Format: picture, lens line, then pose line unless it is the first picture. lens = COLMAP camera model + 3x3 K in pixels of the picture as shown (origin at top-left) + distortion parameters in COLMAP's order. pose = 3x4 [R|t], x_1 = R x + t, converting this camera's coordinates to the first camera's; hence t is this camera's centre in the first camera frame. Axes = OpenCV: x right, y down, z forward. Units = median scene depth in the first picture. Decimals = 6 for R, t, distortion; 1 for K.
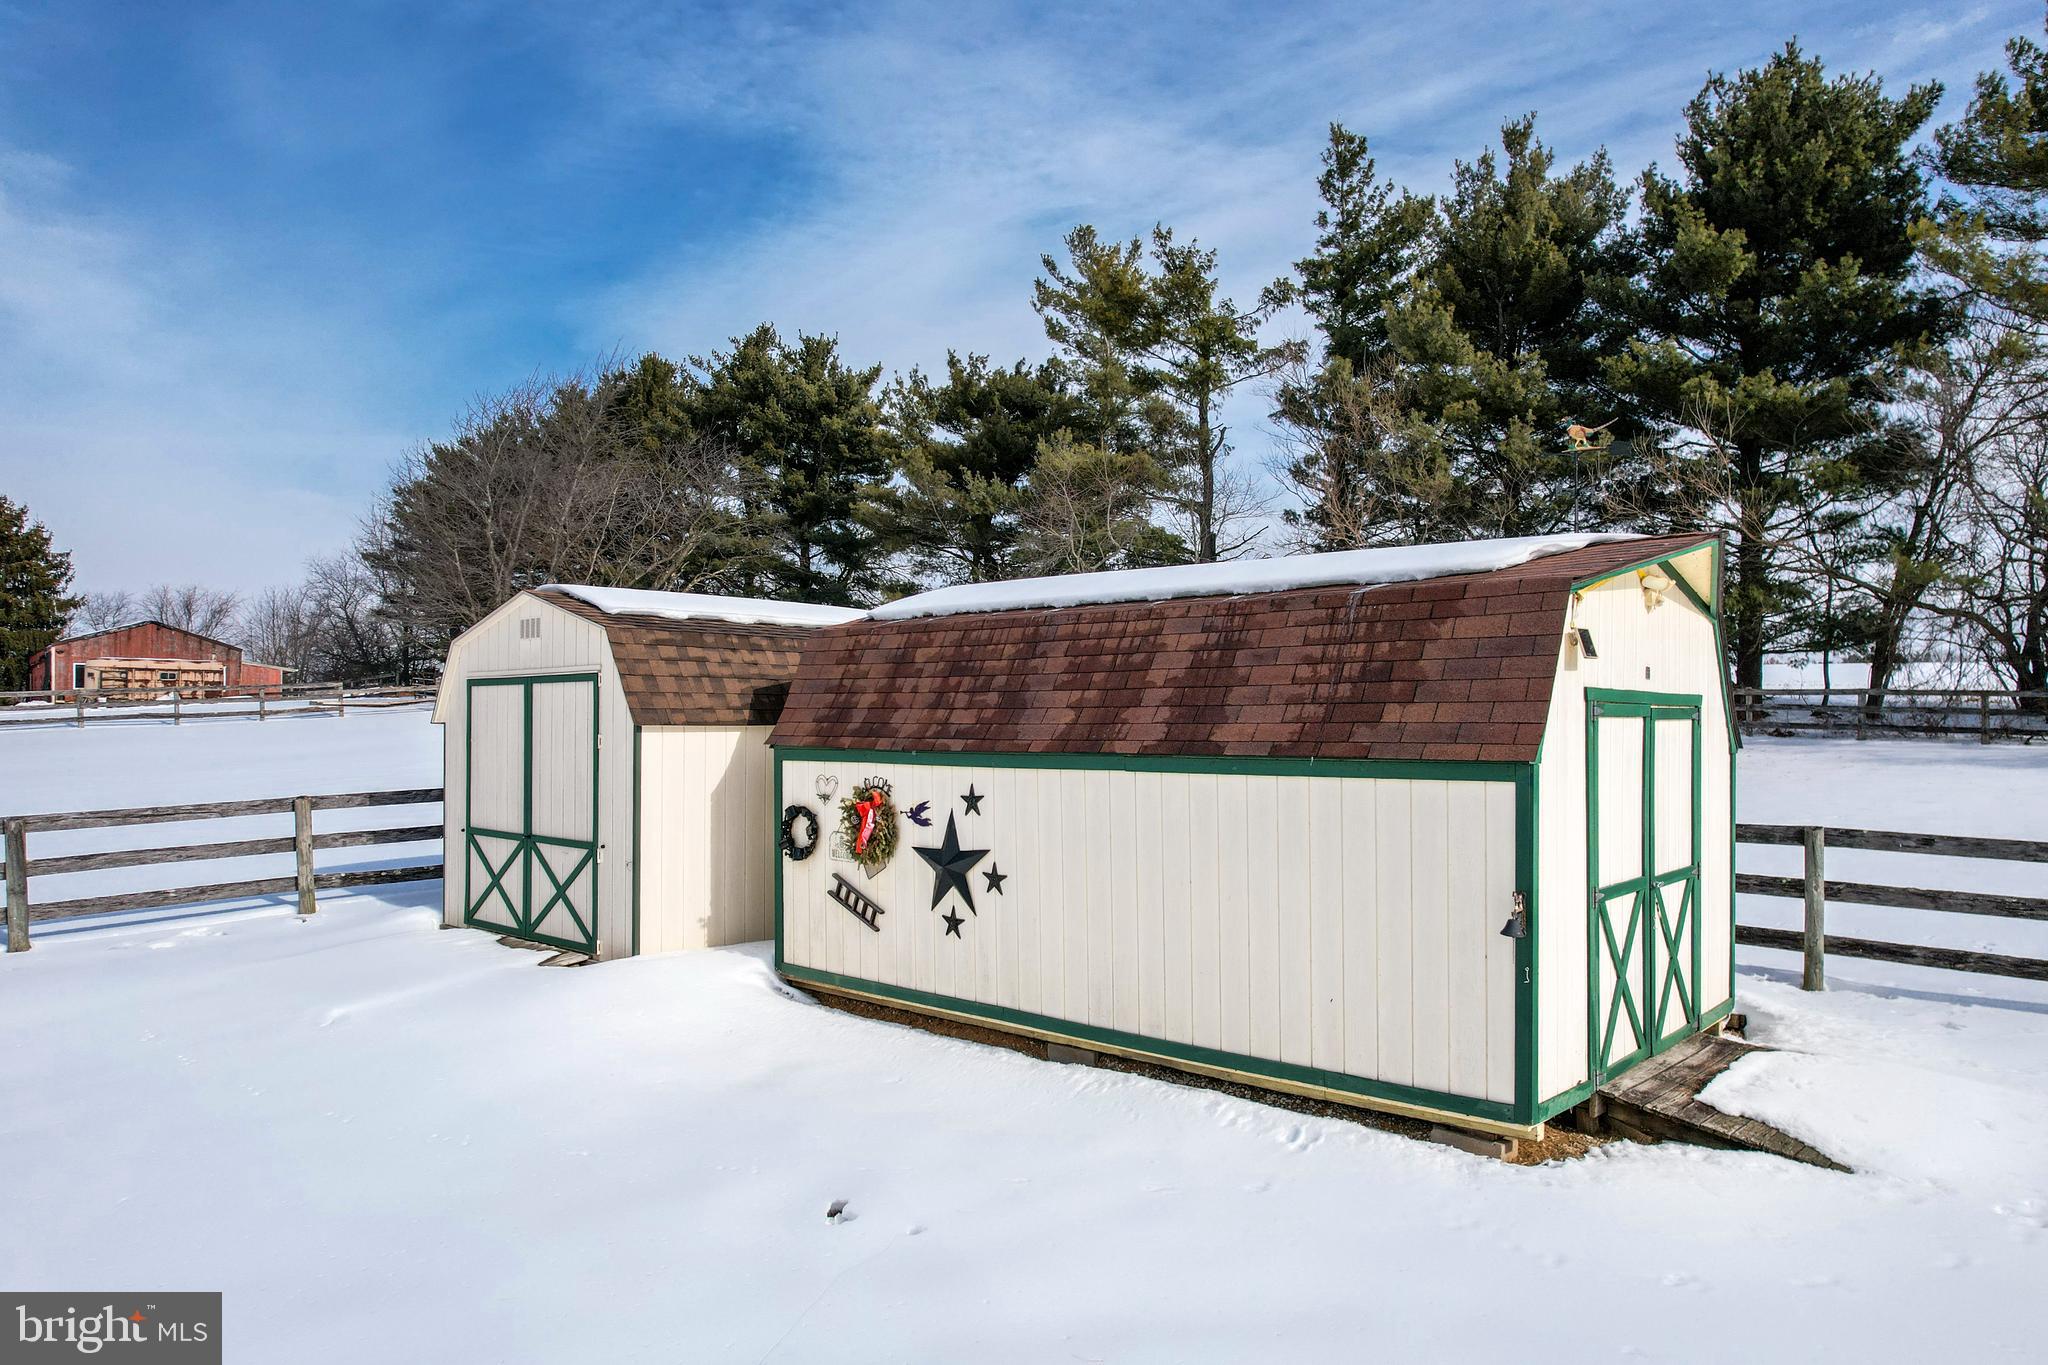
lens RADIAL K [[1340.5, 0, 1060.2], [0, 1340.5, 712.1], [0, 0, 1]] dist [-0.077101, 0.071066]
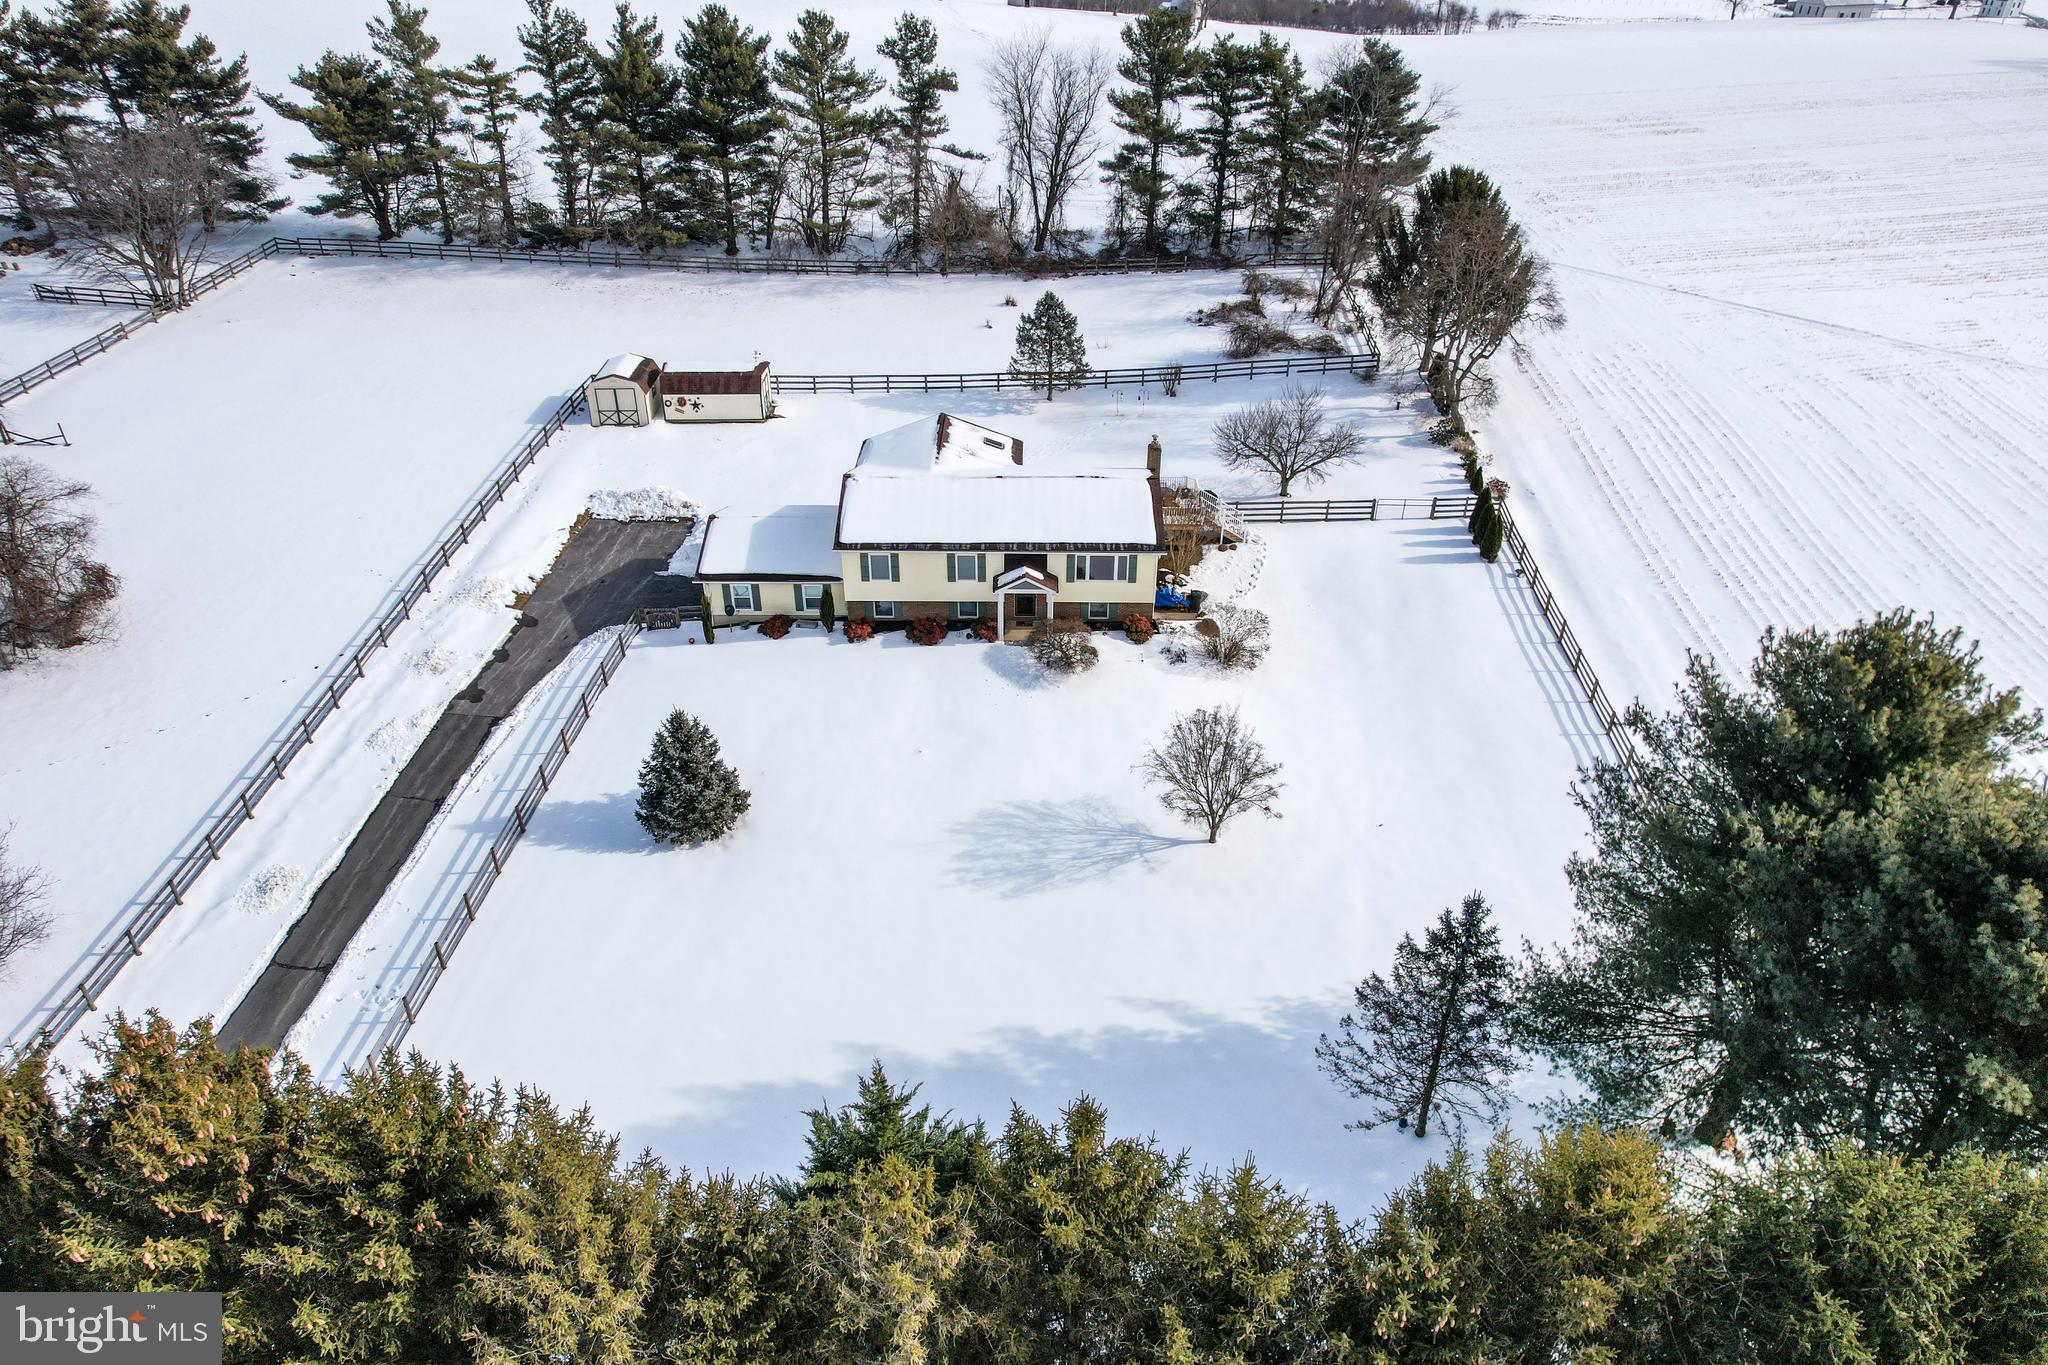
lens RADIAL K [[1316.8, 0, 1026.4], [0, 1316.8, 679.8], [0, 0, 1]] dist [-0.082169, 0.079597]
pose [[0.732191, -0.357180, 0.579930, -1.019789], [-0.011351, 0.844944, 0.534735, -0.738675], [-0.681004, -0.398111, 0.614606, -1.608623]]
